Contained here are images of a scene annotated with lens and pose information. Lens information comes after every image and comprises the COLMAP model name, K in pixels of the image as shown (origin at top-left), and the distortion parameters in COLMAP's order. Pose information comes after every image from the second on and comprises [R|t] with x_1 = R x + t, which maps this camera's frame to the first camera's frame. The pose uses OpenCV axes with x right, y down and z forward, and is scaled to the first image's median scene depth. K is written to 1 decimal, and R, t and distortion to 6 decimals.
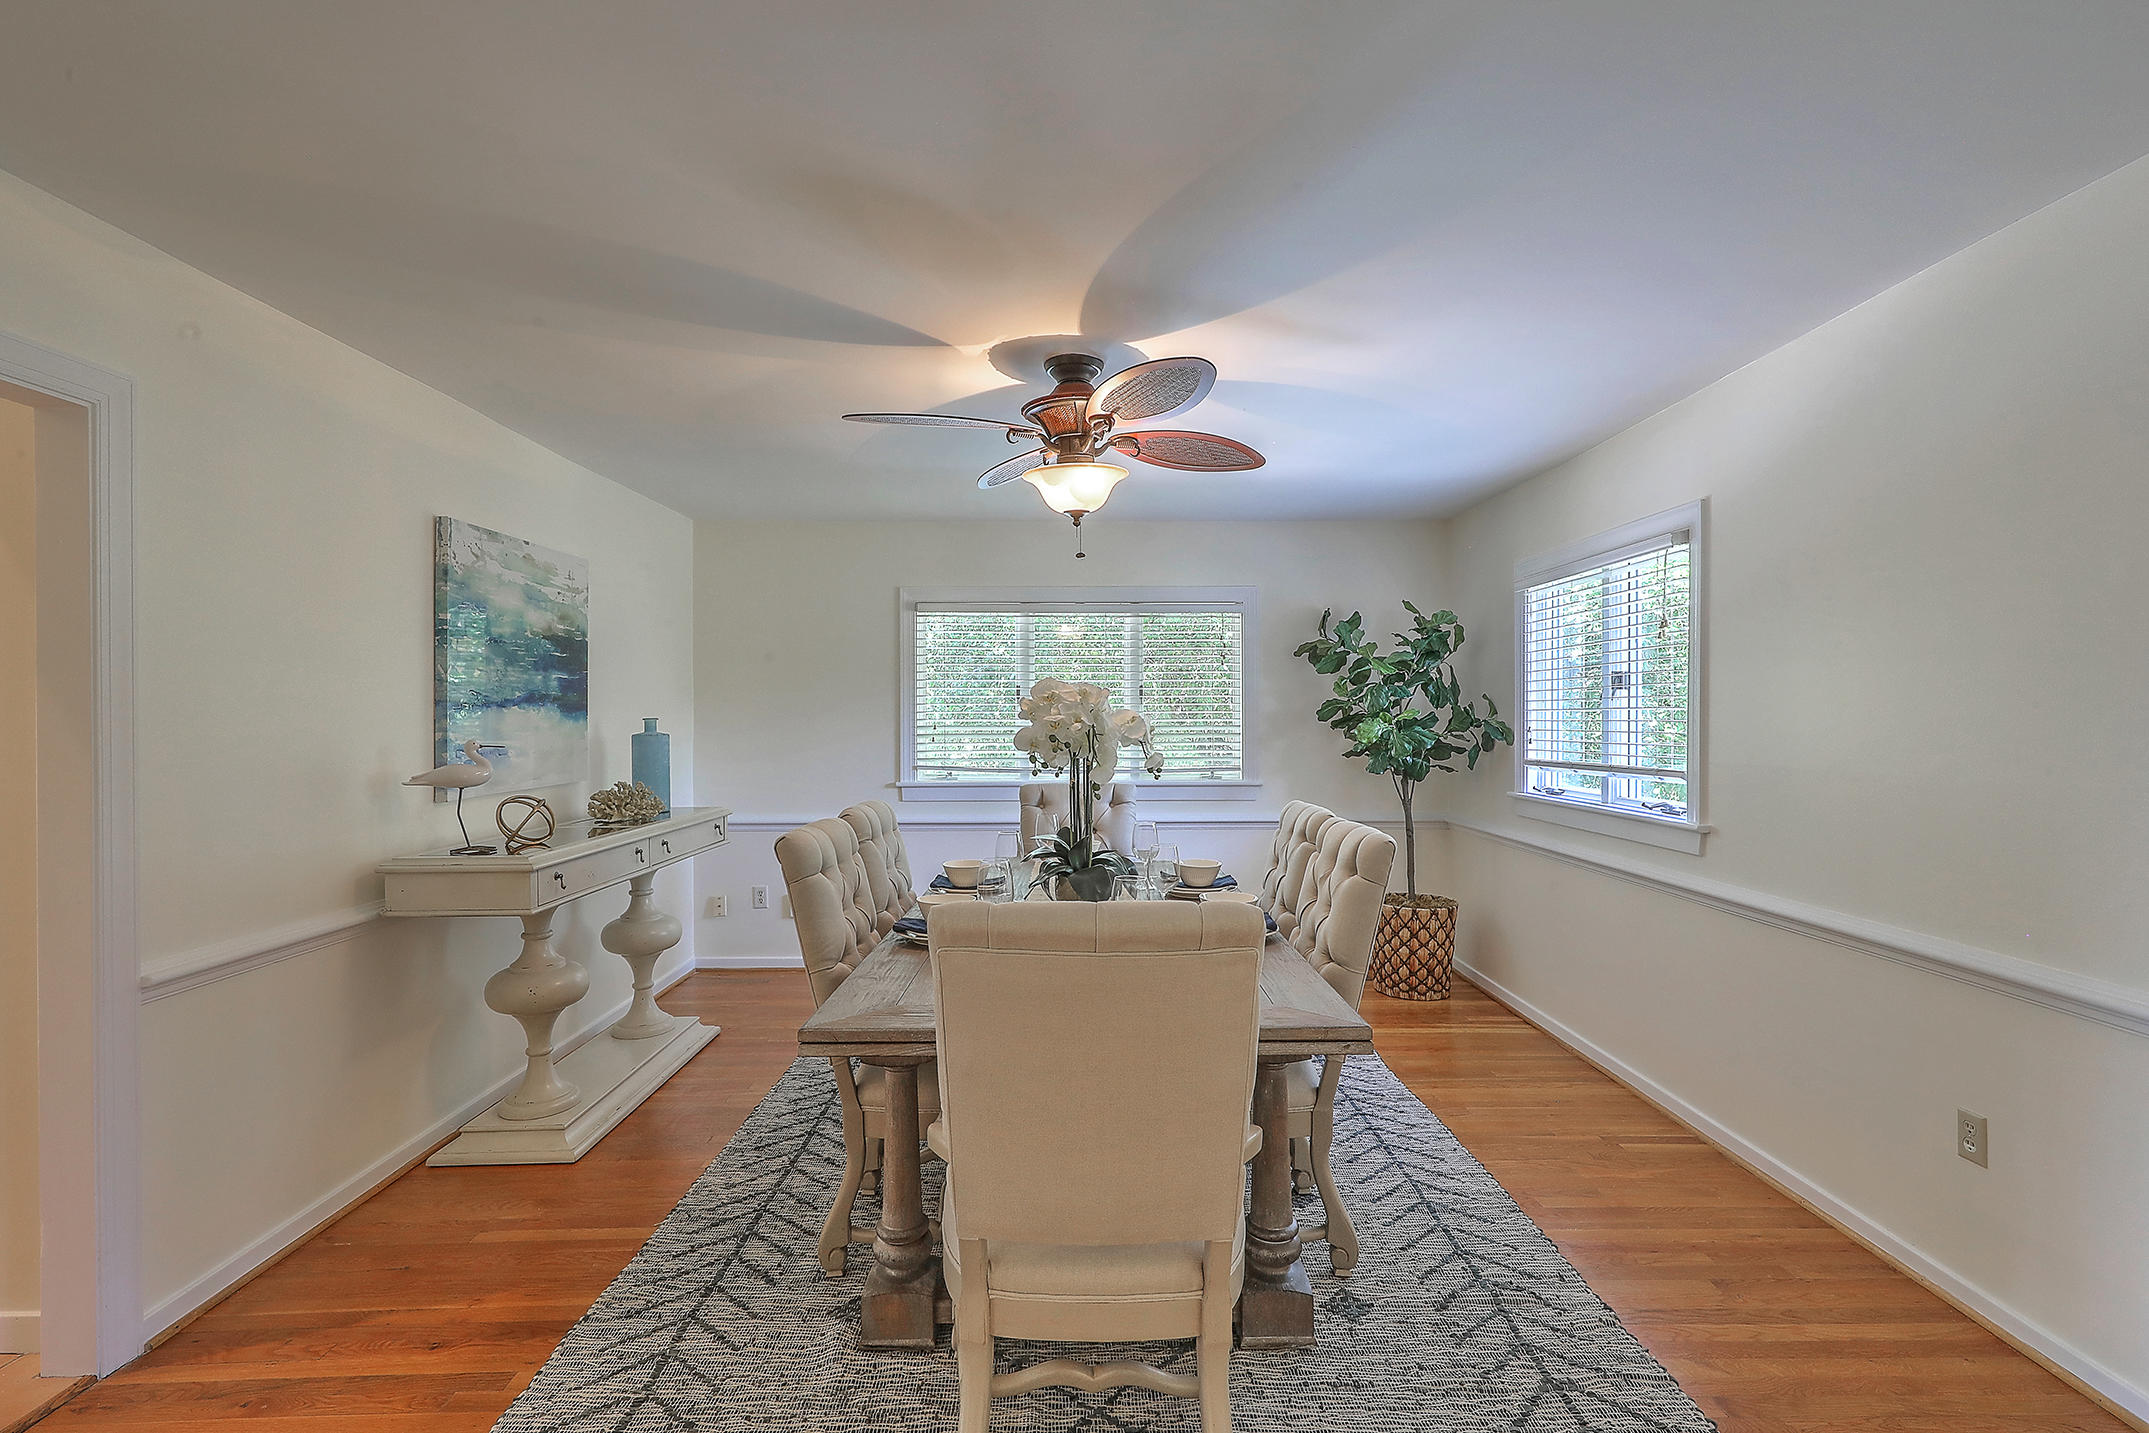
lens RADIAL K [[979.4, 0, 1083.2], [0, 979.4, 714.9], [0, 0, 1]] dist [0.005249, -0.000772]
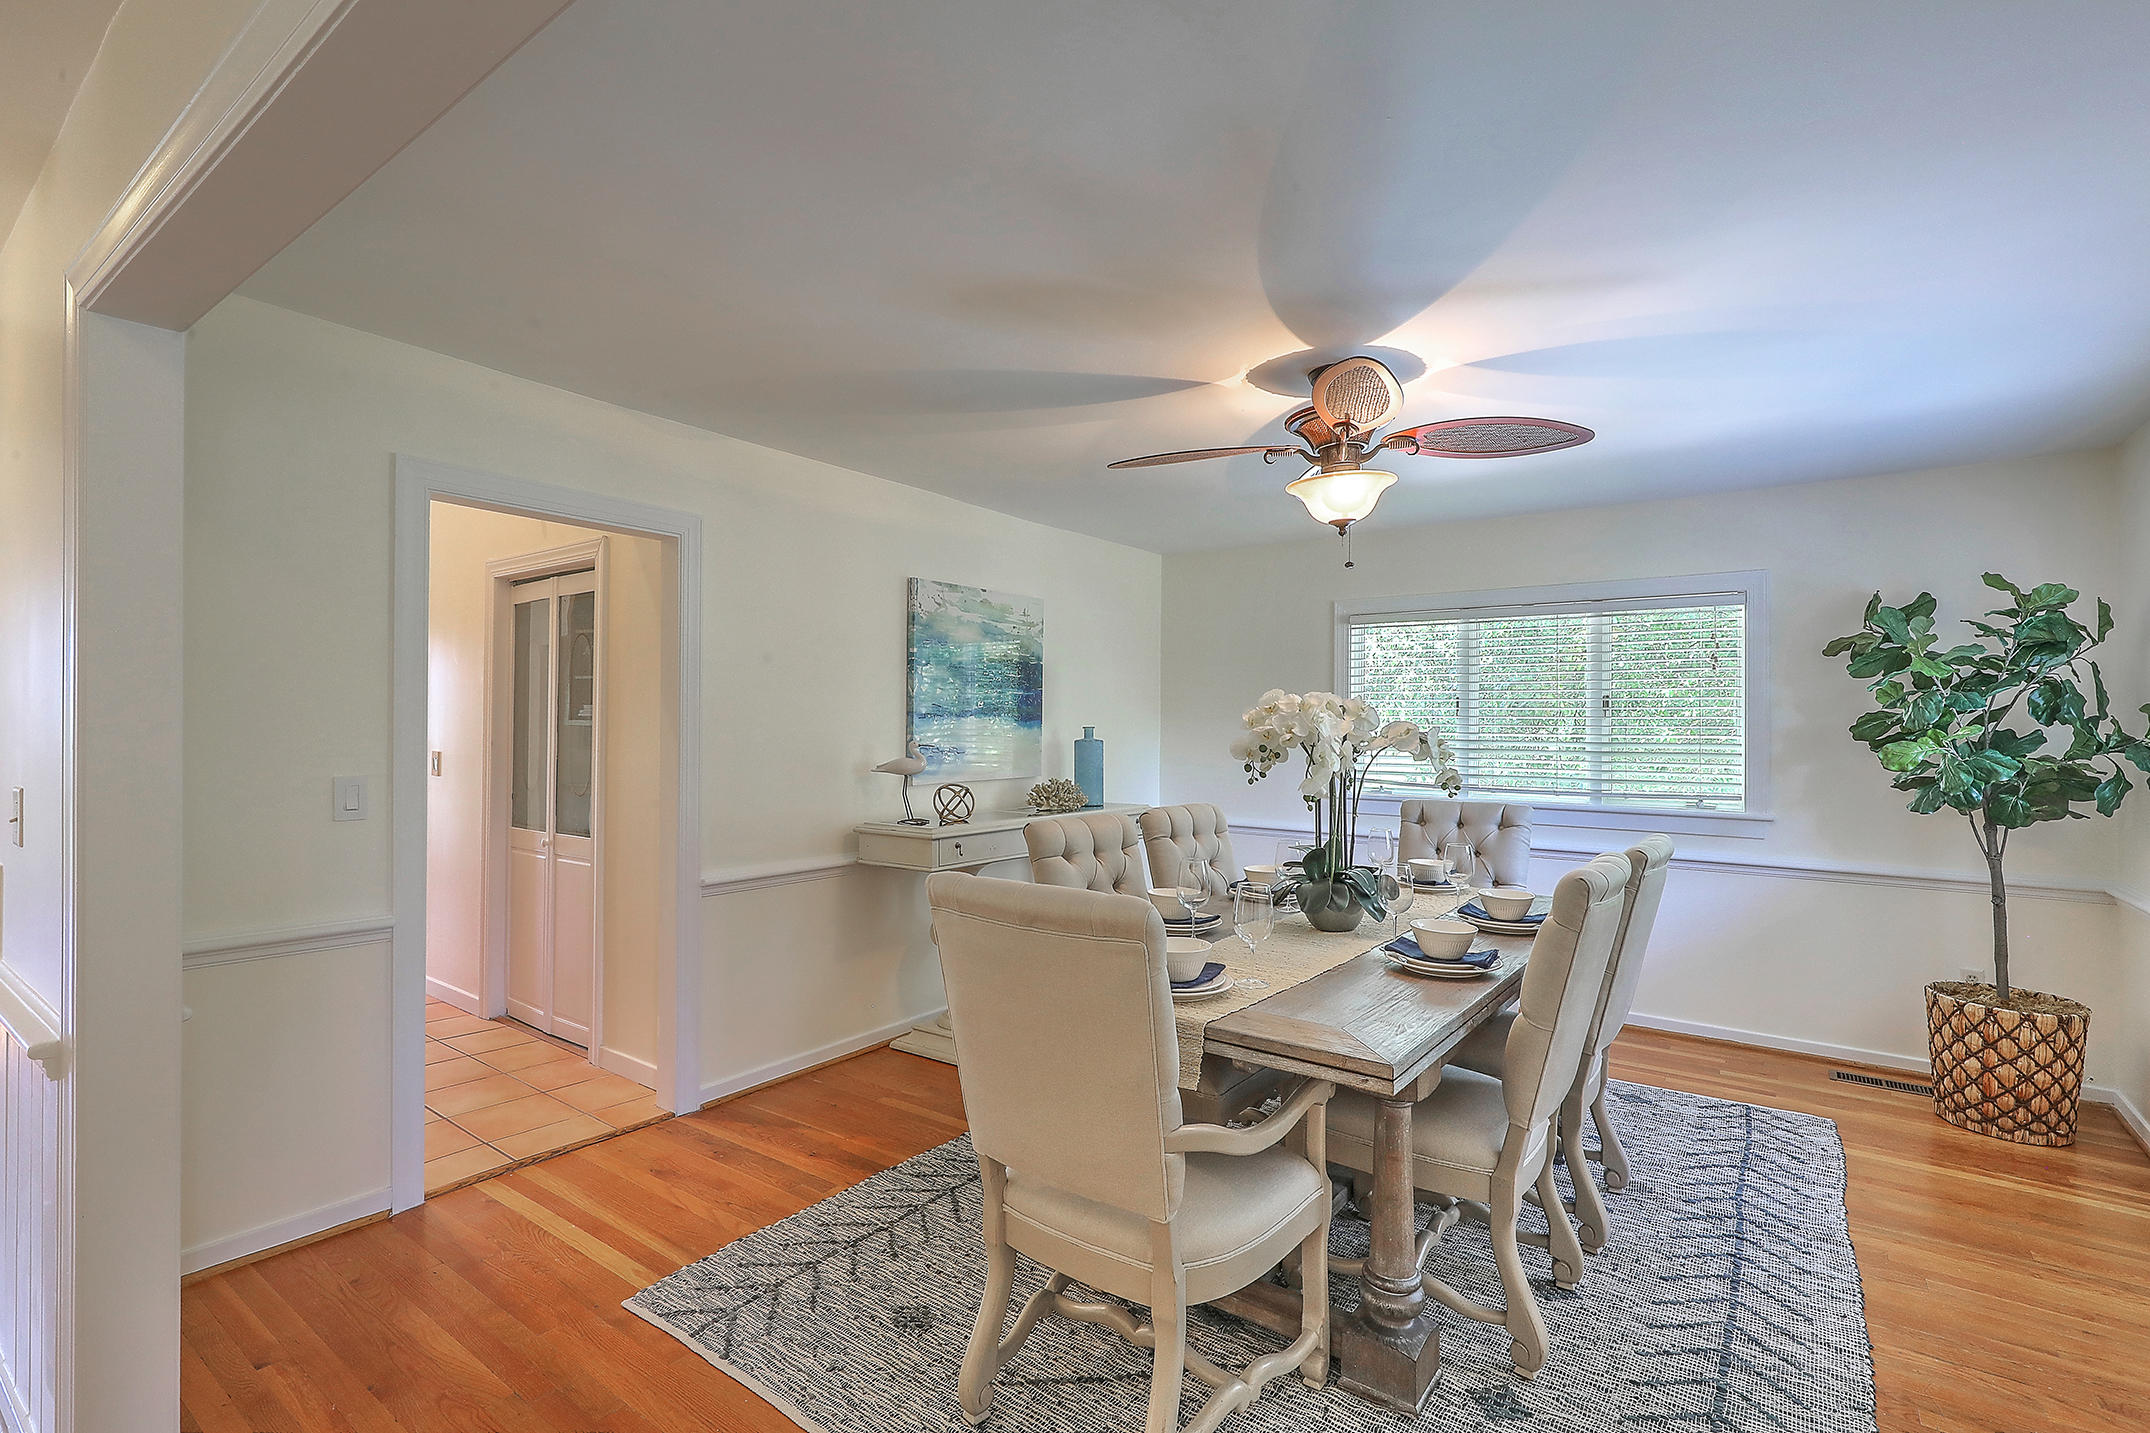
lens RADIAL K [[979.8, 0, 1079.1], [0, 979.8, 721.4], [0, 0, 1]] dist [0.005249, -0.000772]
pose [[0.797520, 0.006776, -0.603255, 0.357945], [-0.010862, 0.999936, -0.003128, 0.000732], [0.603195, 0.009047, 0.797543, 0.050198]]
